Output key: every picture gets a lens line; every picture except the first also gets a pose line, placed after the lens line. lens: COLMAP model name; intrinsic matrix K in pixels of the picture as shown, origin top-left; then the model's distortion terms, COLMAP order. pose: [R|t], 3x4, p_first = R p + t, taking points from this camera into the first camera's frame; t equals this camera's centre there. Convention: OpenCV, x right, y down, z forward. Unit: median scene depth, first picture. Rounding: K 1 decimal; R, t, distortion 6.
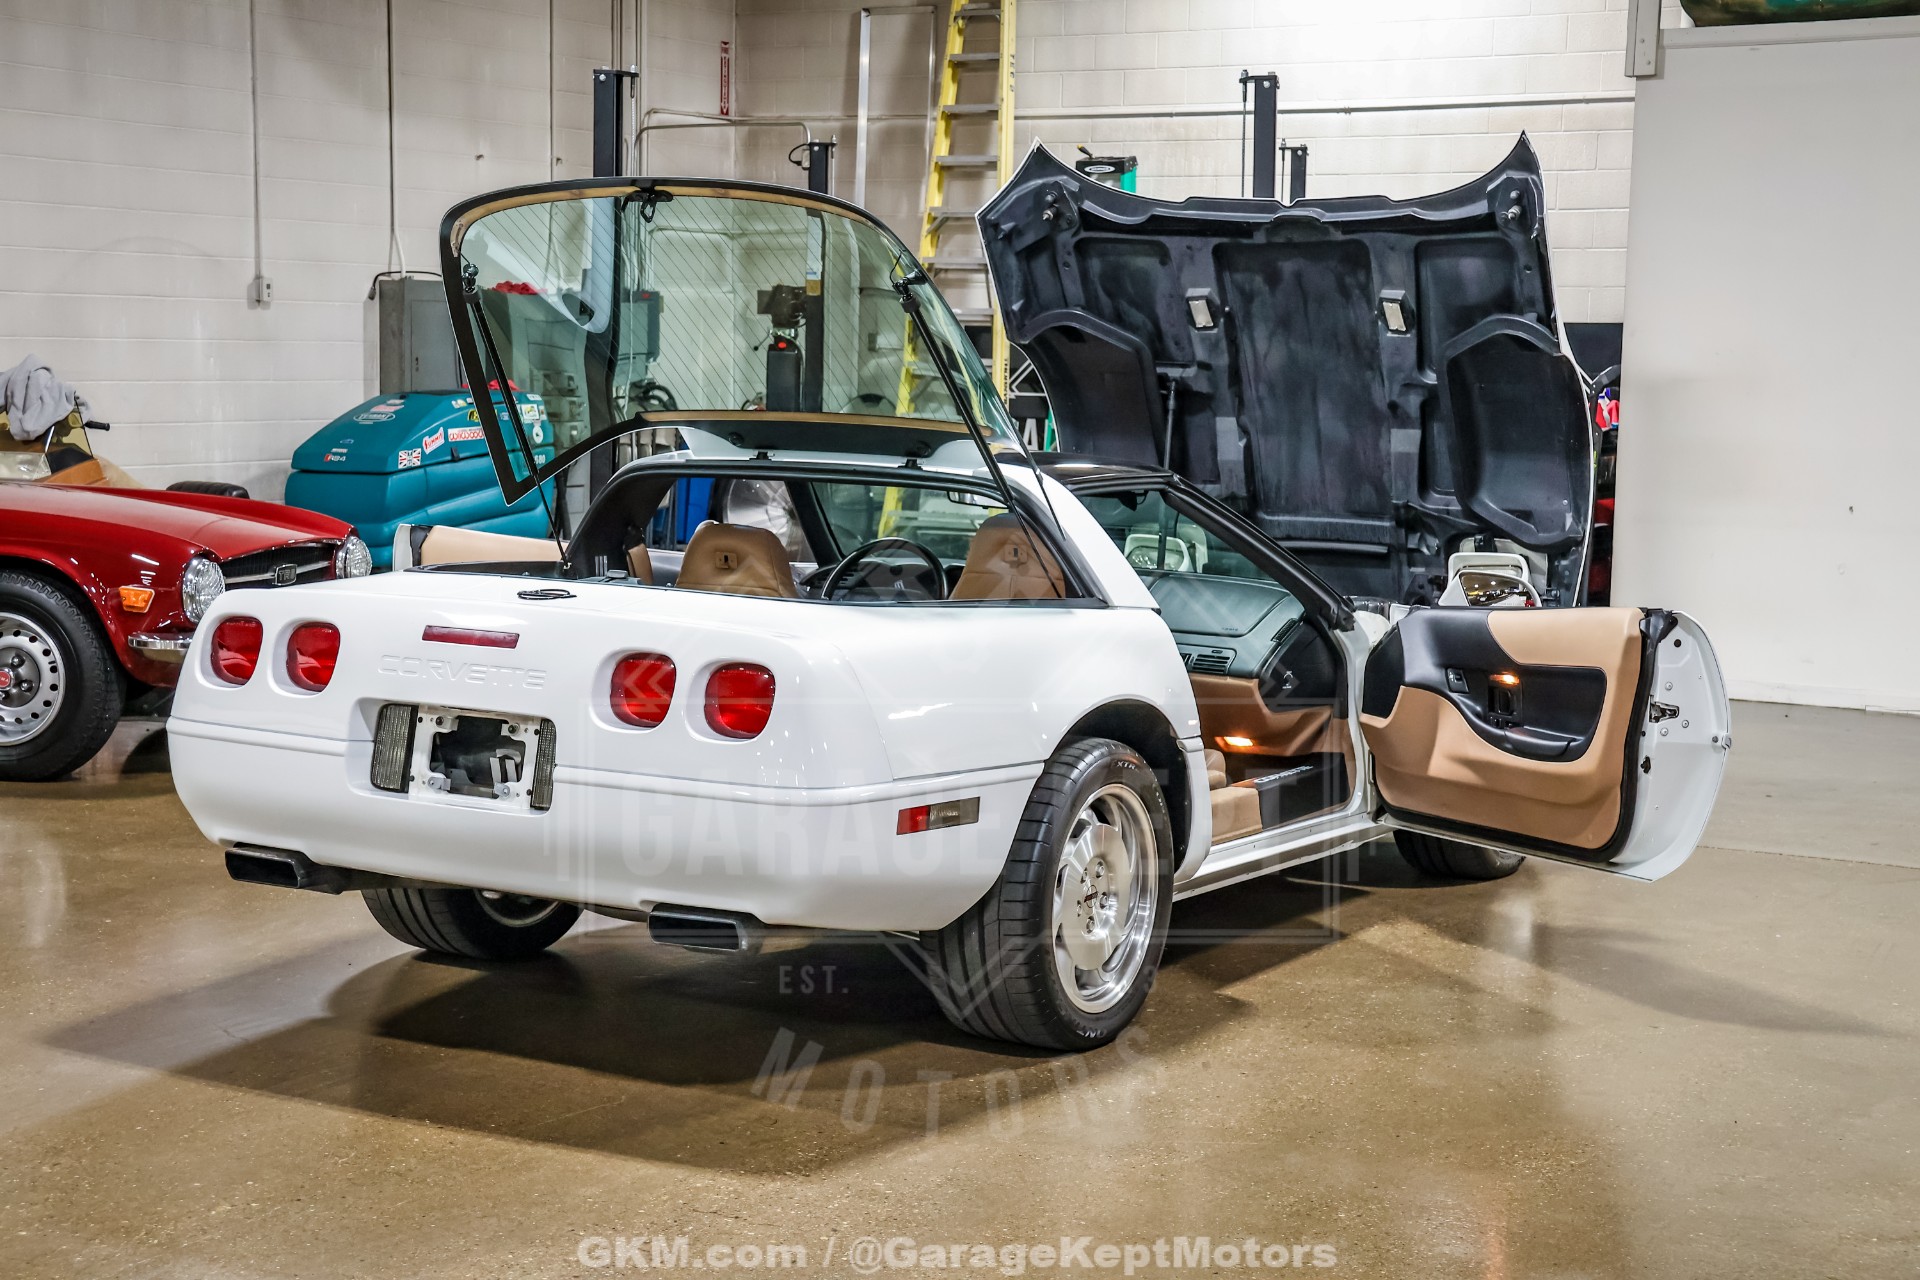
lens RADIAL K [[2956.9, 0, 953.0], [0, 2956.9, 604.6], [0, 0, 1]] dist [0.126265, 0.617585]
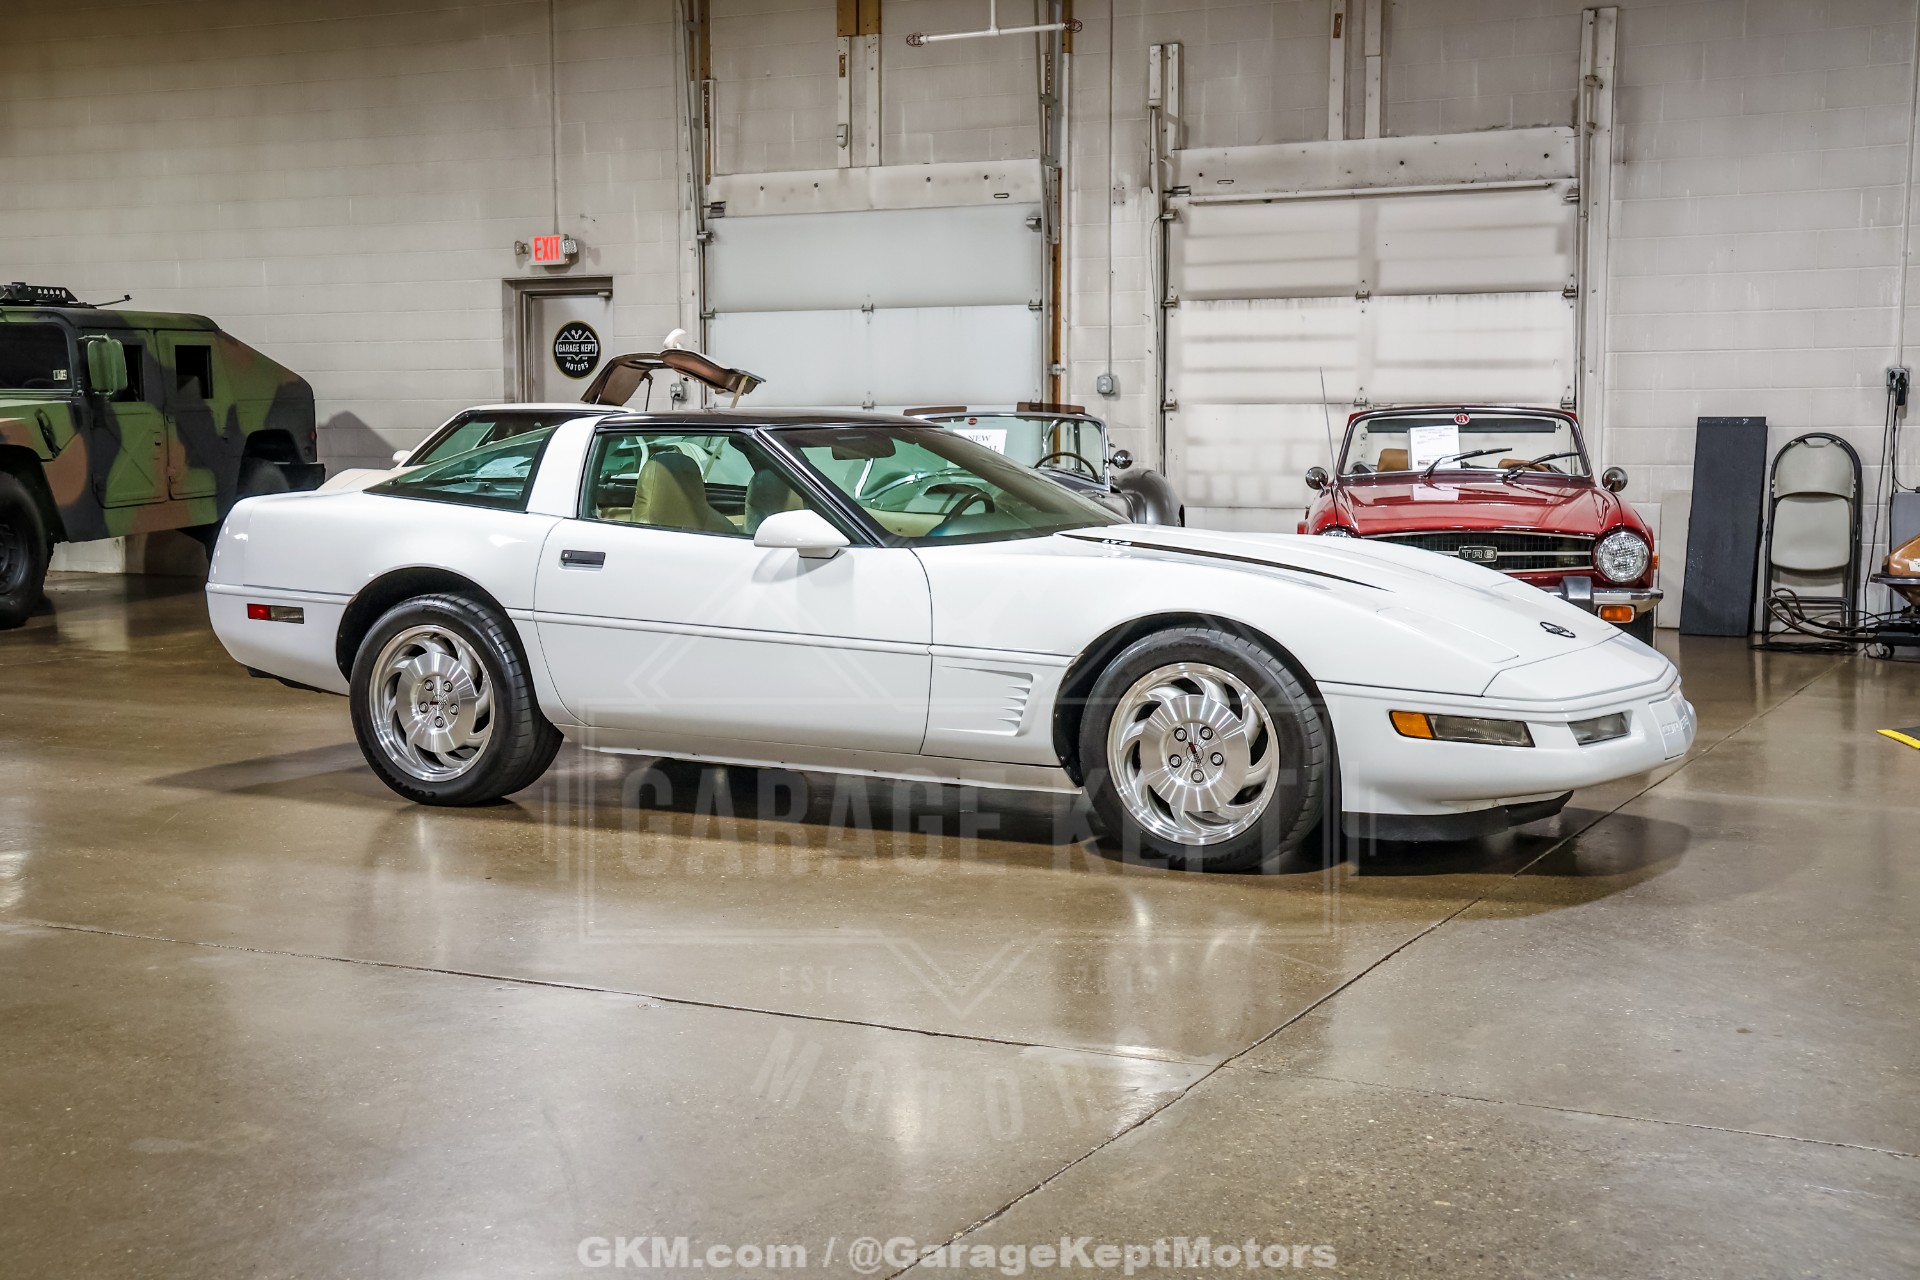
lens RADIAL K [[2485.2, 0, 960.0], [0, 2485.2, 640.0], [0, 0, 1]] dist [0.016064, 0.411090]
pose [[0.064255, 0.067144, -0.995672, 1.307487], [-0.089131, 0.994133, 0.061288, -0.031465], [0.993945, 0.084807, 0.069863, 1.186413]]
